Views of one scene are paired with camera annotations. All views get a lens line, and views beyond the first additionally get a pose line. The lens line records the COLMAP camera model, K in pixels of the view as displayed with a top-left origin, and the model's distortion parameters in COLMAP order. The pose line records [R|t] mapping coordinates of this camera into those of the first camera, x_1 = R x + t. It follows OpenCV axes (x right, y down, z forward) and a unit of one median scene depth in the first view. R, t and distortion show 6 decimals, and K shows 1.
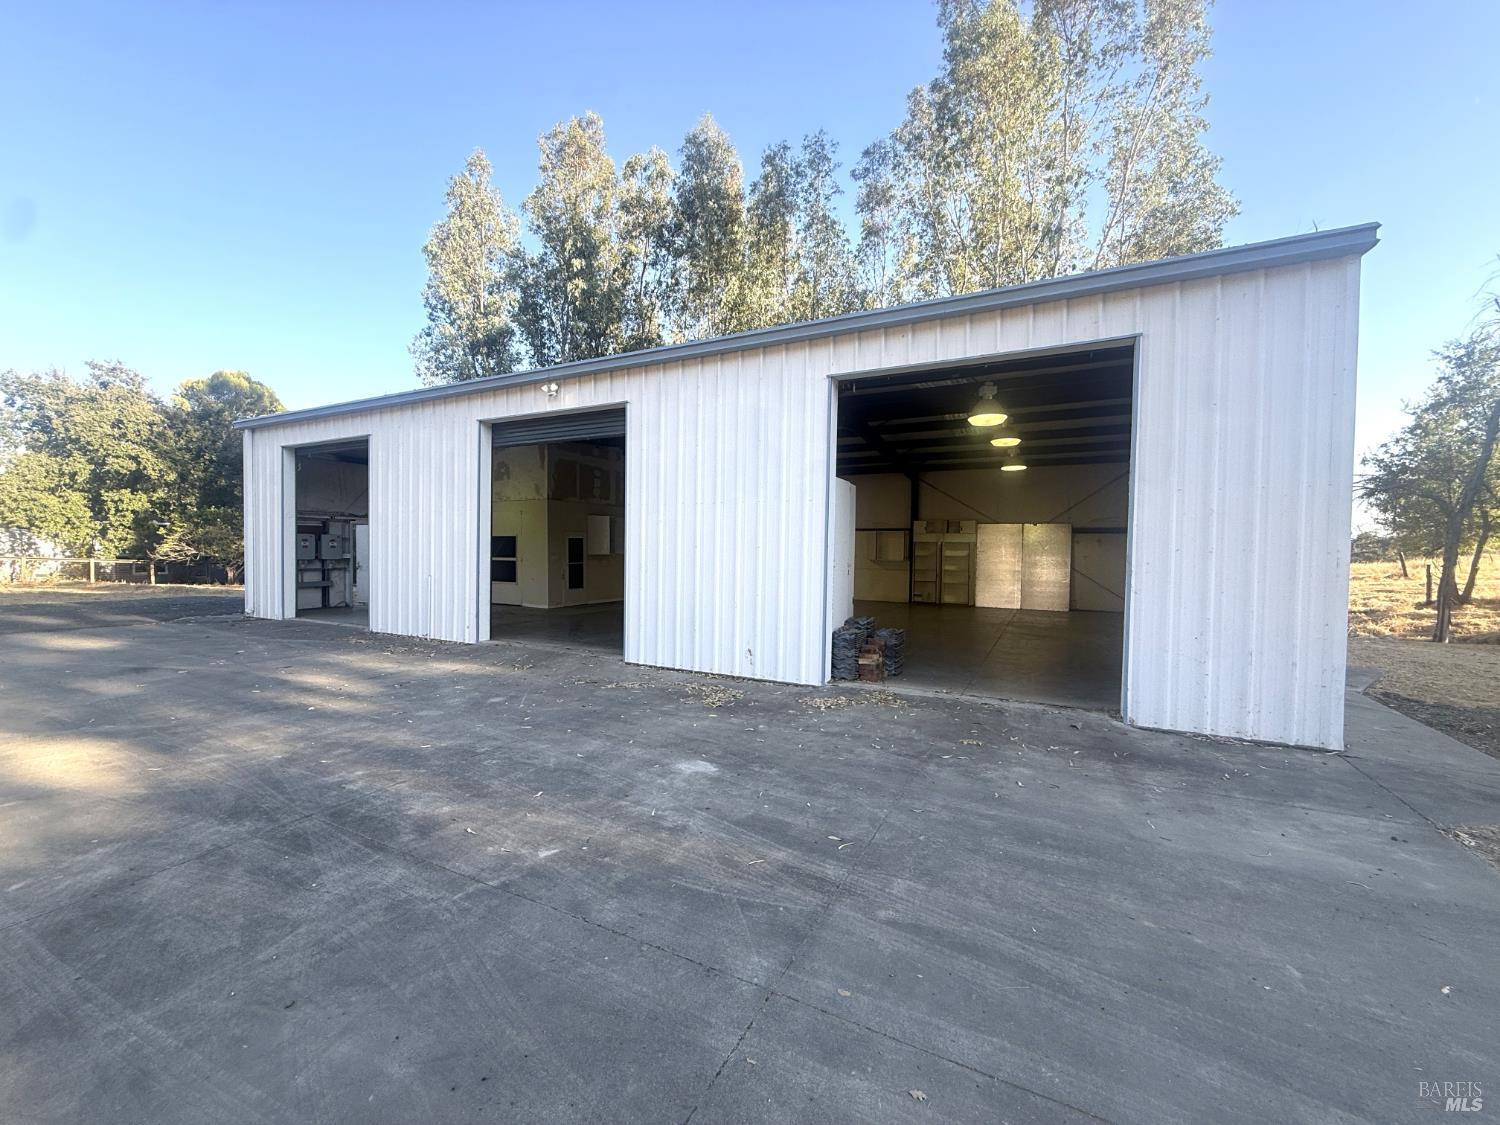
lens RADIAL K [[604.6, 0, 750.0], [0, 604.6, 562.5], [0, 0, 1]] dist [0.001074, -0.000265]
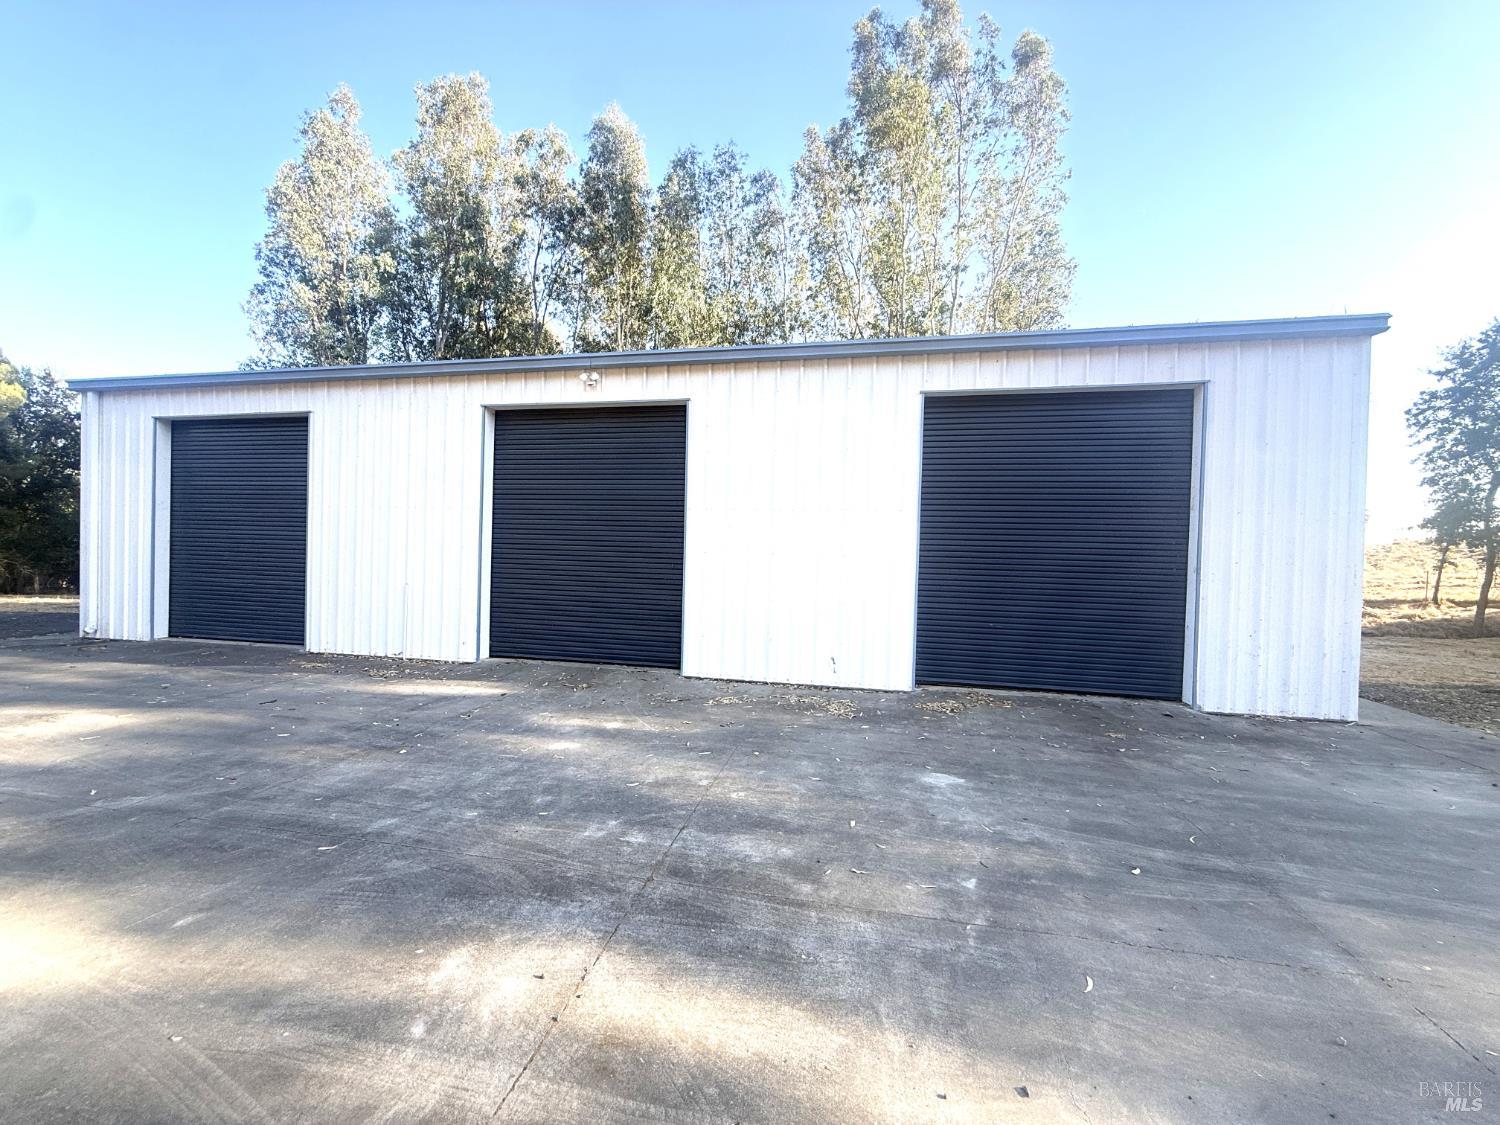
lens RADIAL K [[604.6, 0, 746.6], [0, 604.6, 559.2], [0, 0, 1]] dist [0.001074, -0.000265]
pose [[0.962564, 0.008523, 0.270922, -0.535150], [-0.005096, 0.999898, -0.013350, -0.006185], [-0.271008, 0.011469, 0.962509, 0.103798]]
